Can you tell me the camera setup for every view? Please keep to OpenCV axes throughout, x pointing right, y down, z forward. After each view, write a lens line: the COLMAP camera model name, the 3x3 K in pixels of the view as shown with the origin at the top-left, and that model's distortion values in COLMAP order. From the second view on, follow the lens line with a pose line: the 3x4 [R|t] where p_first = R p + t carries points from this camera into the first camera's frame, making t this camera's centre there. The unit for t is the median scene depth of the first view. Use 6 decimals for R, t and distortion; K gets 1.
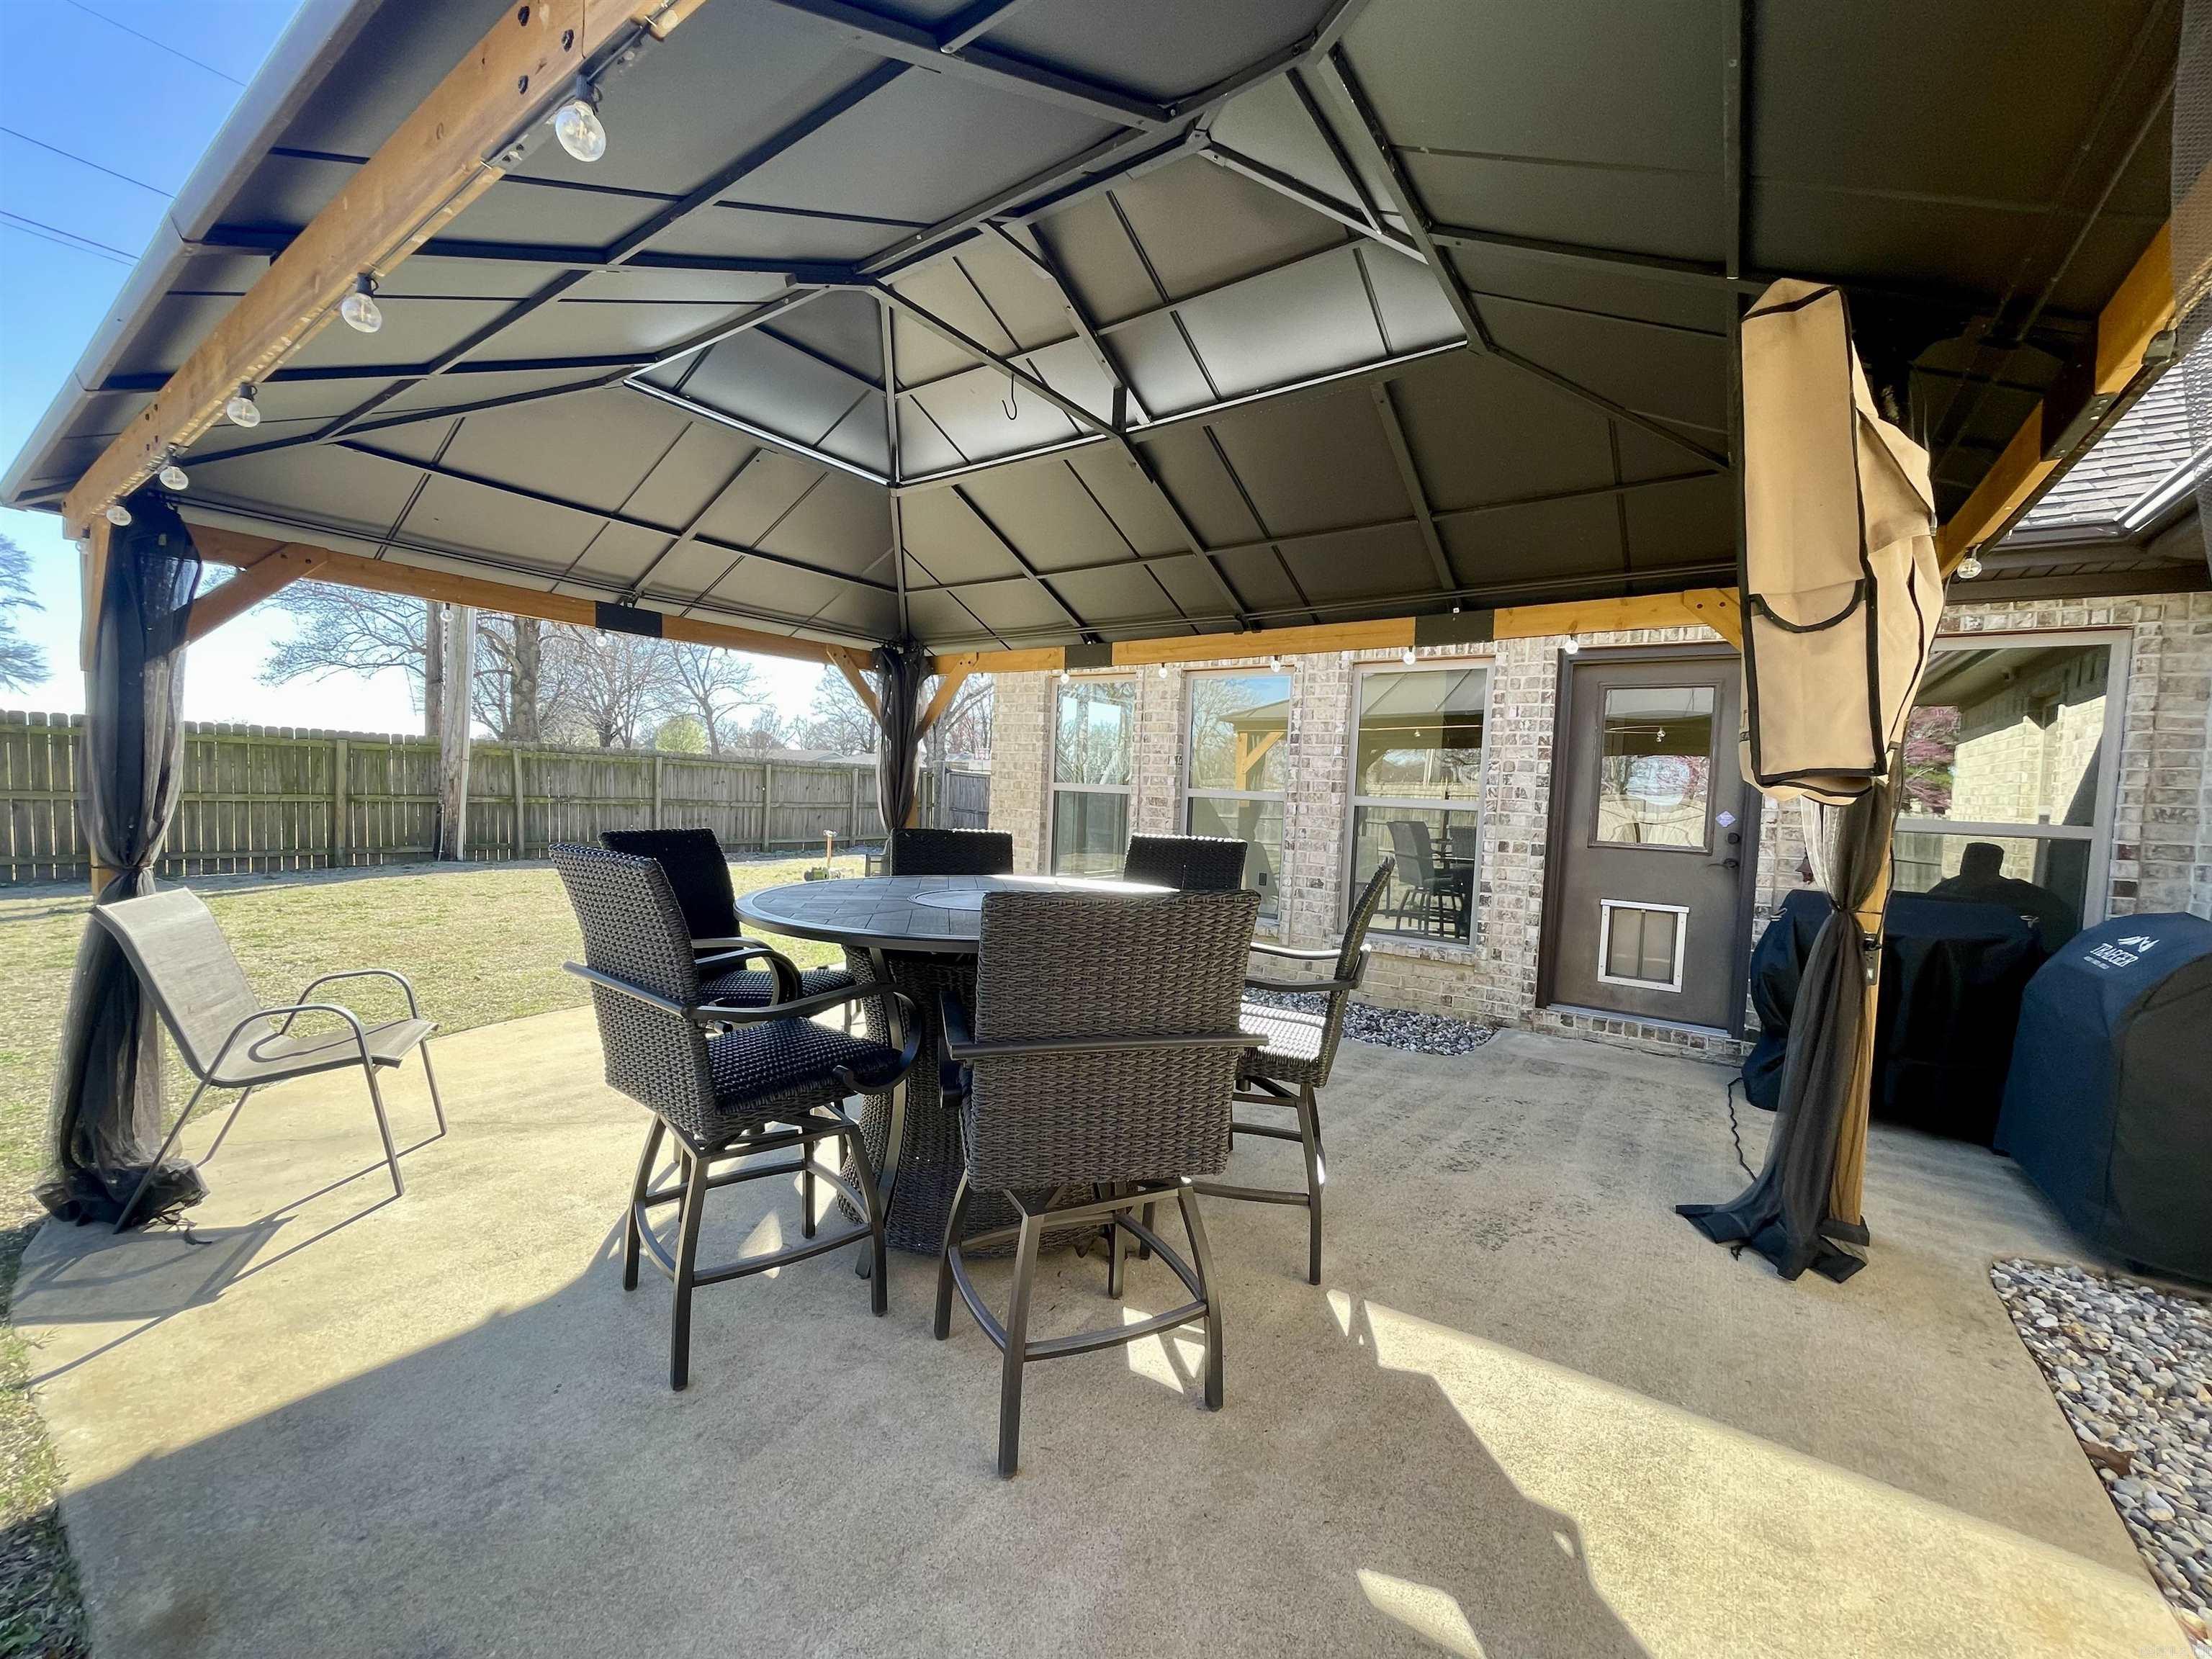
lens RADIAL K [[890.6, 0, 1106.0], [0, 890.6, 829.5], [0, 0, 1]] dist [-0.011490, 0.000308]
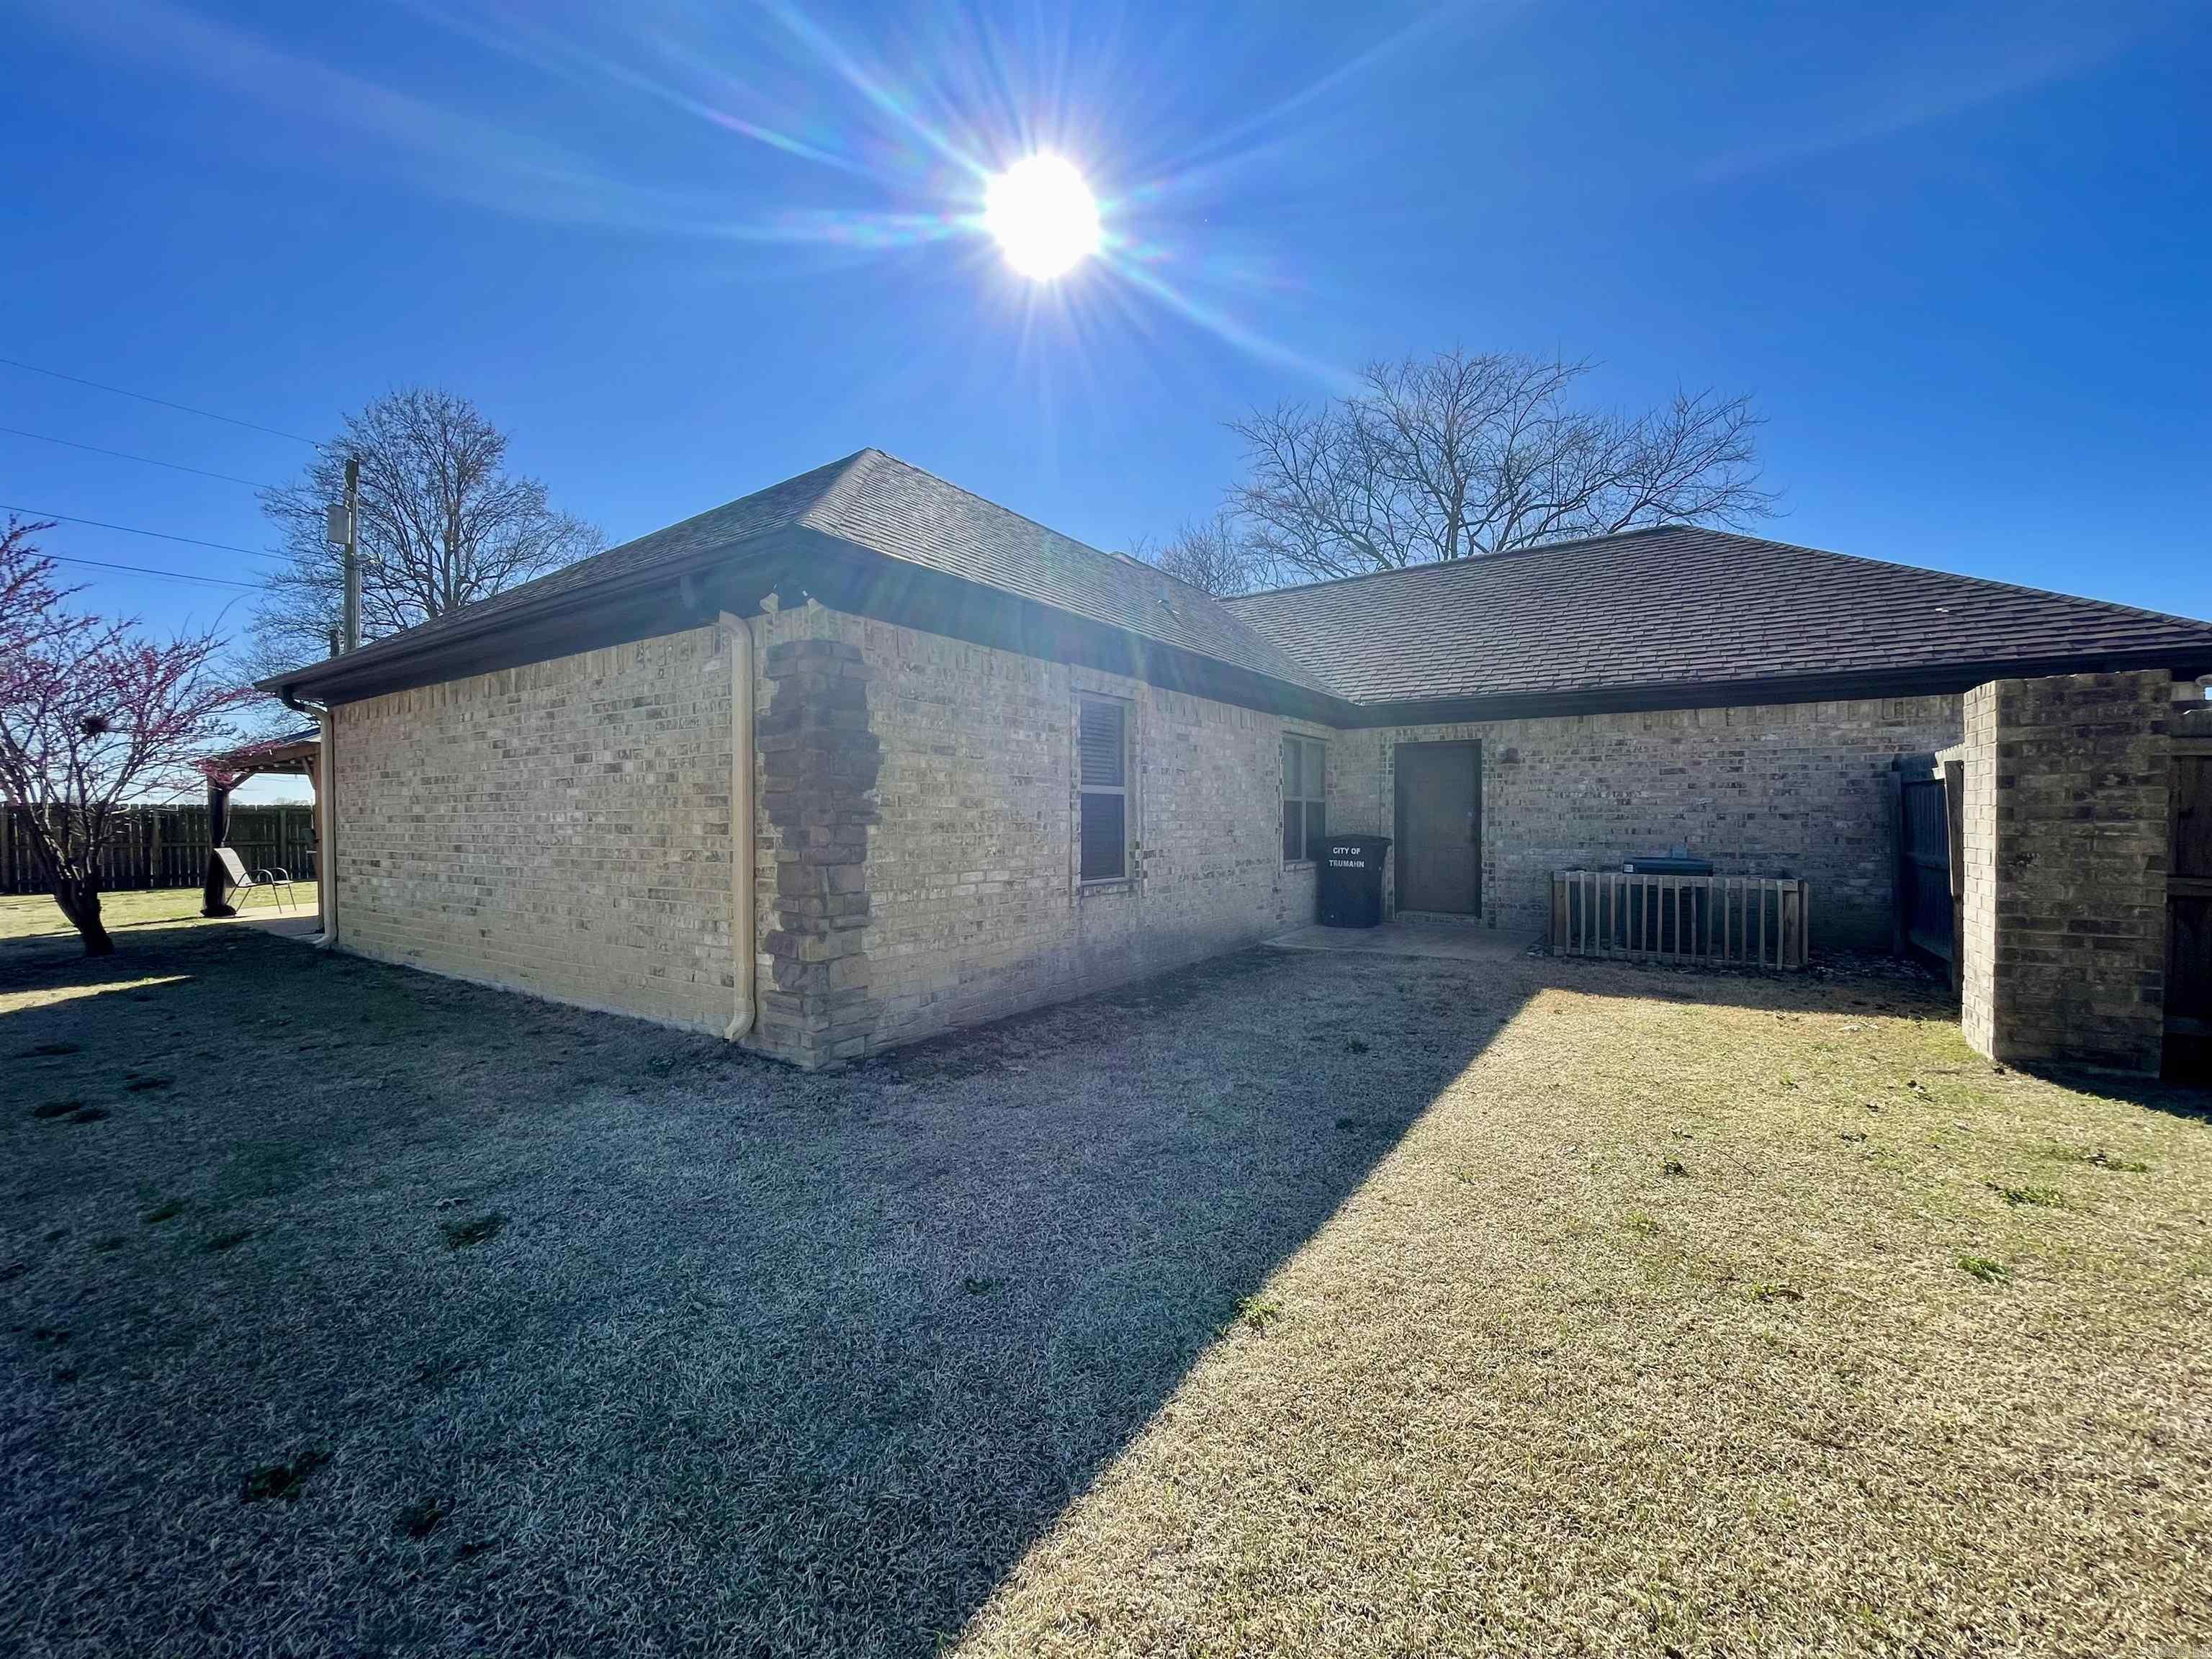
lens RADIAL K [[890.6, 0, 1106.0], [0, 890.6, 829.5], [0, 0, 1]] dist [-0.011490, 0.000308]
pose [[0.997839, -0.059913, 0.026978, 0.785867], [0.060991, 0.997292, -0.041093, 0.118126], [-0.024443, 0.042650, 0.998791, -0.866834]]
